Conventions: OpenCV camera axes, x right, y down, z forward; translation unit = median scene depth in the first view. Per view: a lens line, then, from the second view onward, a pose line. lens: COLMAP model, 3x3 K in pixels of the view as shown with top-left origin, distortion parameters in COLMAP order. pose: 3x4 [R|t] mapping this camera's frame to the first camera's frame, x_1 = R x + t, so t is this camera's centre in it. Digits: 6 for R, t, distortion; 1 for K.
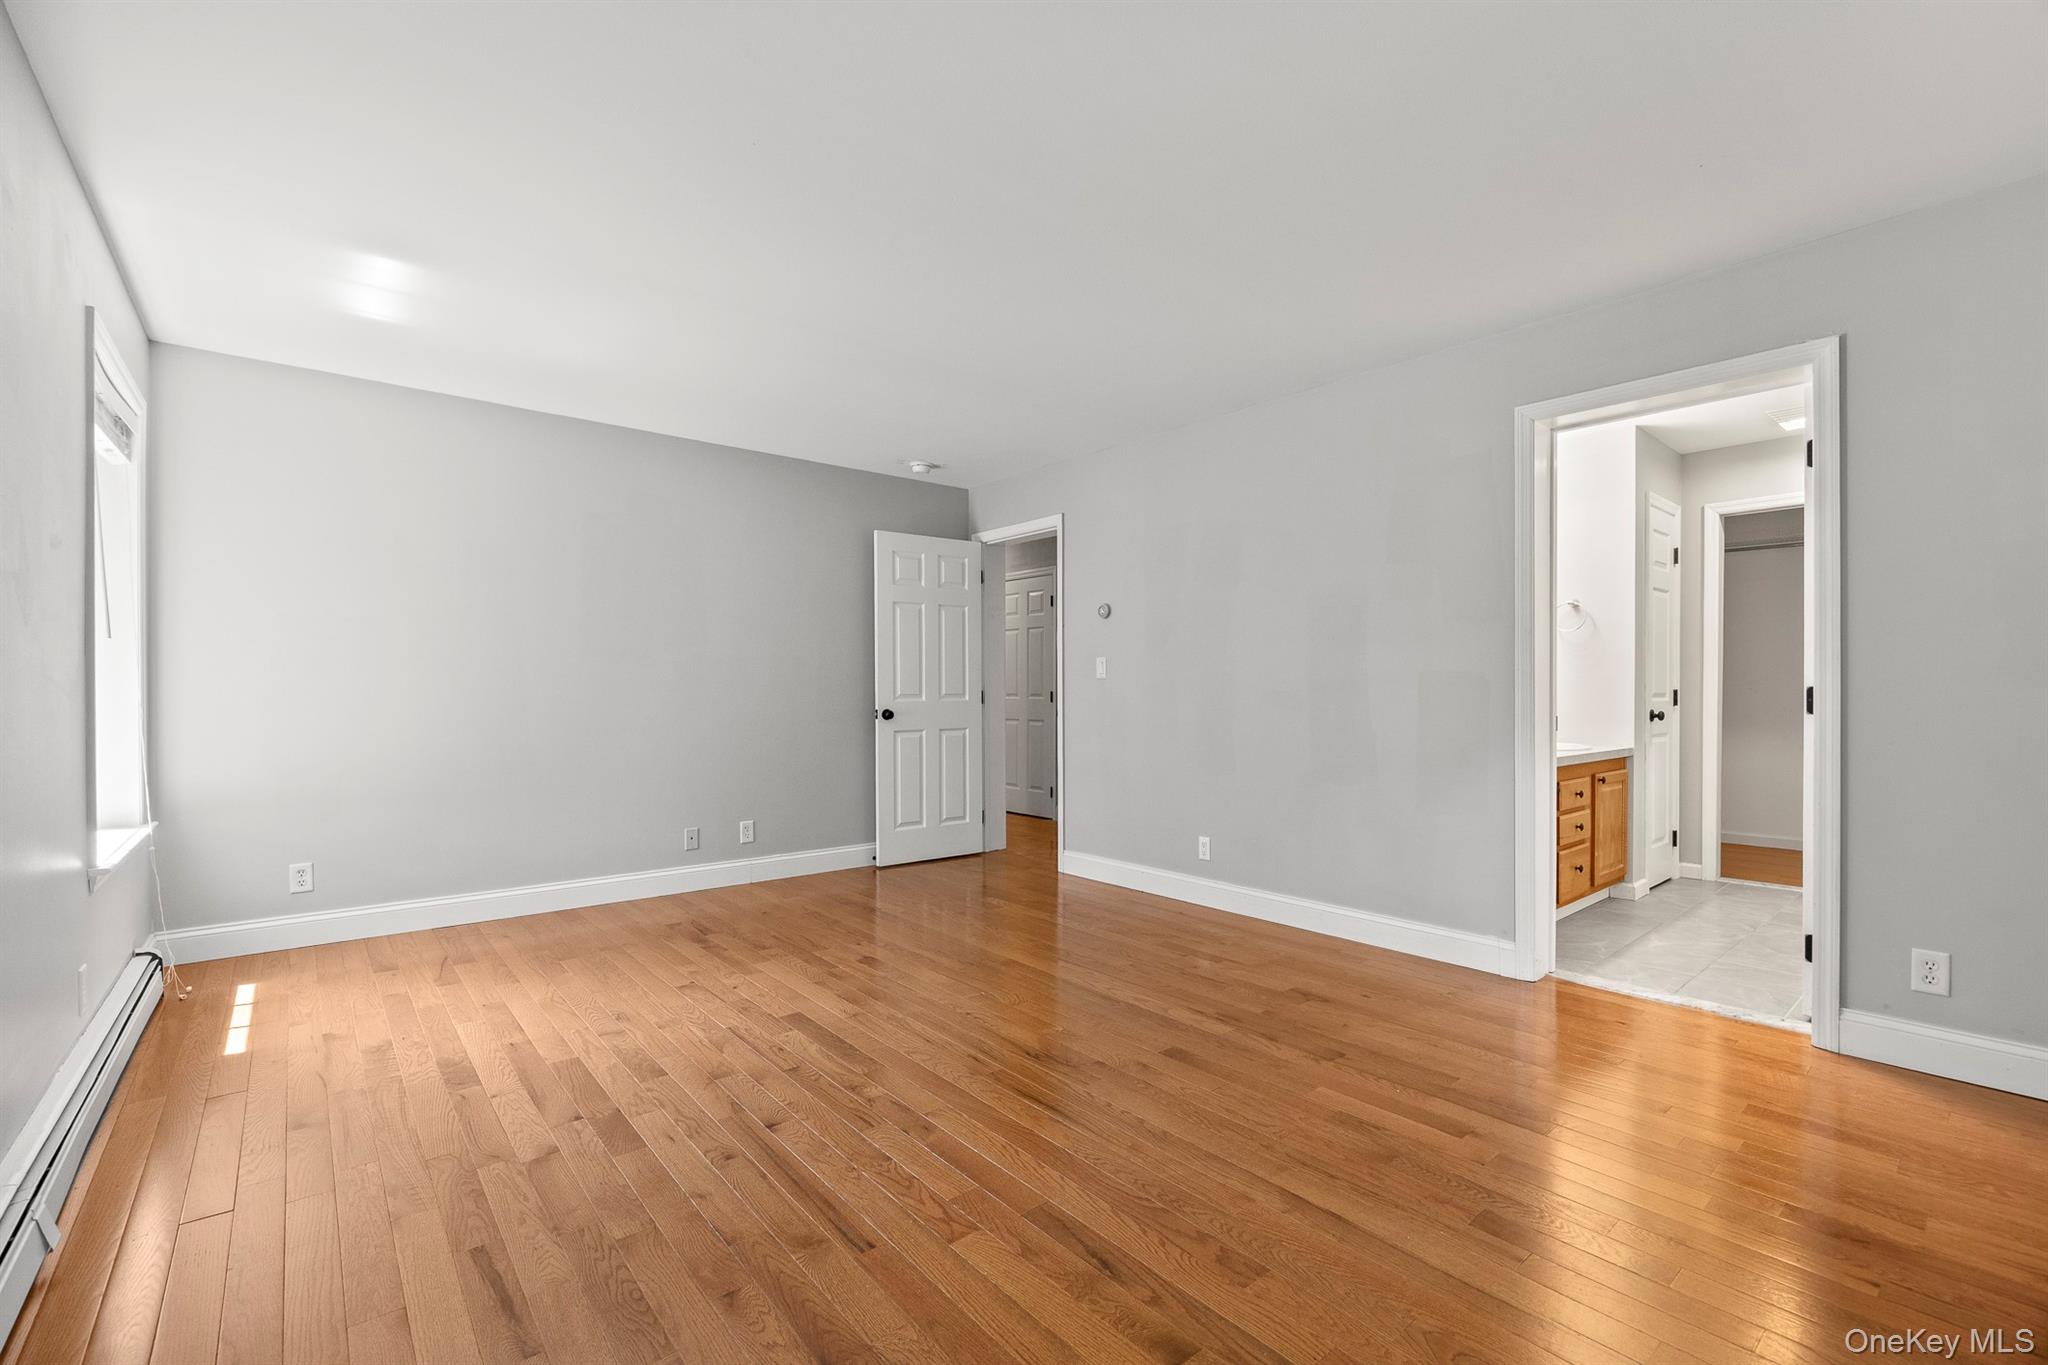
lens RADIAL K [[834.7, 0, 1023.5], [0, 834.7, 683.5], [0, 0, 1]] dist [-0.003756, -0.000181]
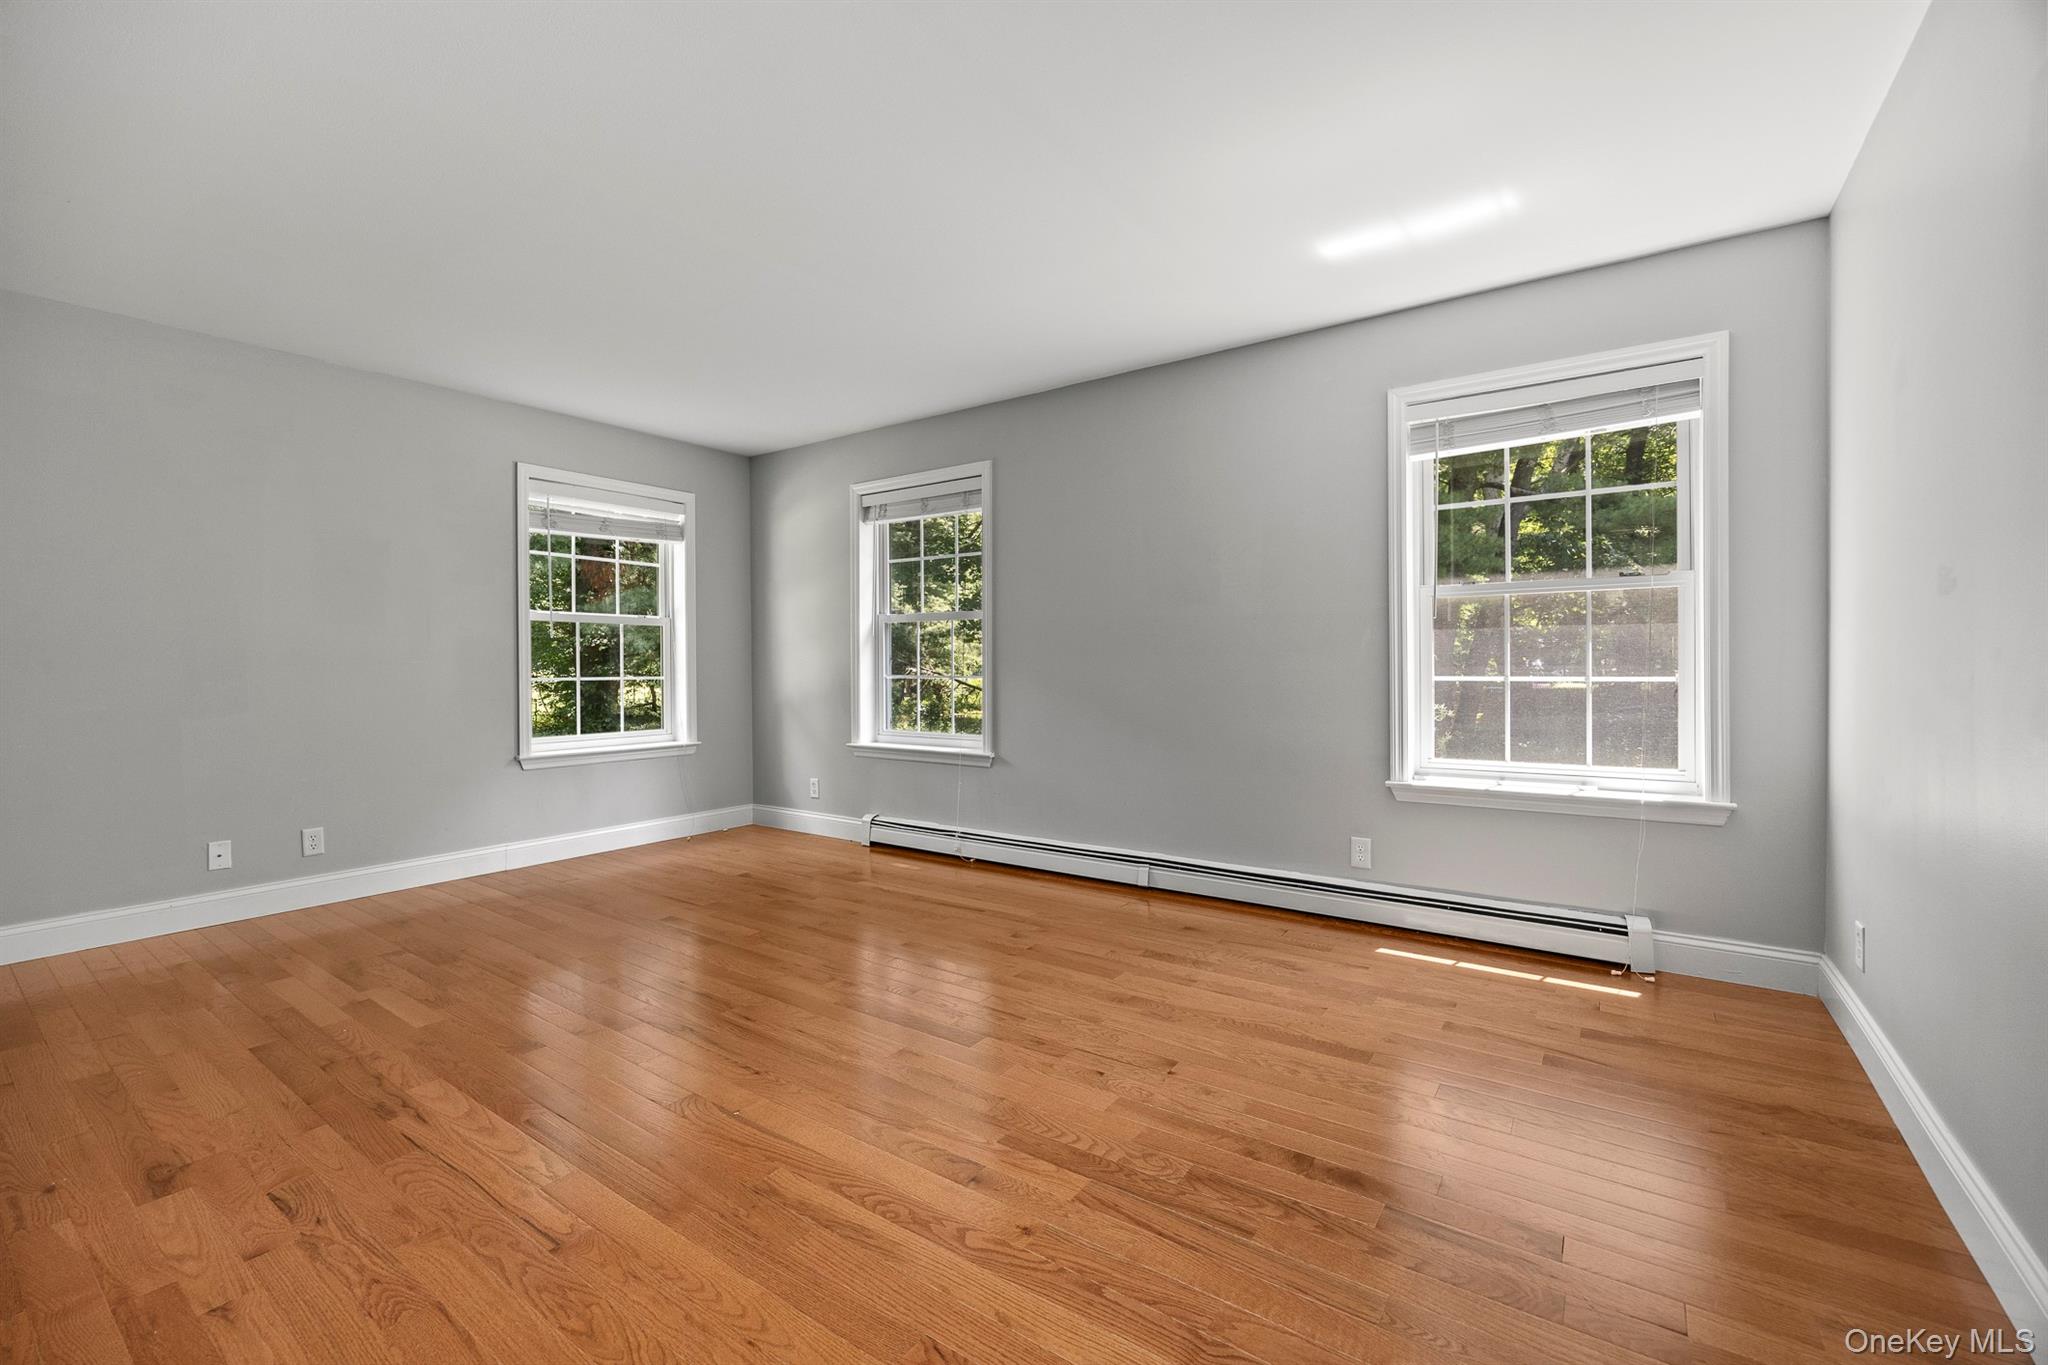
lens RADIAL K [[834.7, 0, 1032.1], [0, 834.7, 679.9], [0, 0, 1]] dist [-0.003756, -0.000181]
pose [[-0.962948, 0.016877, -0.269157, -0.121135], [0.012260, 0.999748, 0.018826, 0.013421], [0.269407, 0.014829, -0.962912, 2.000342]]
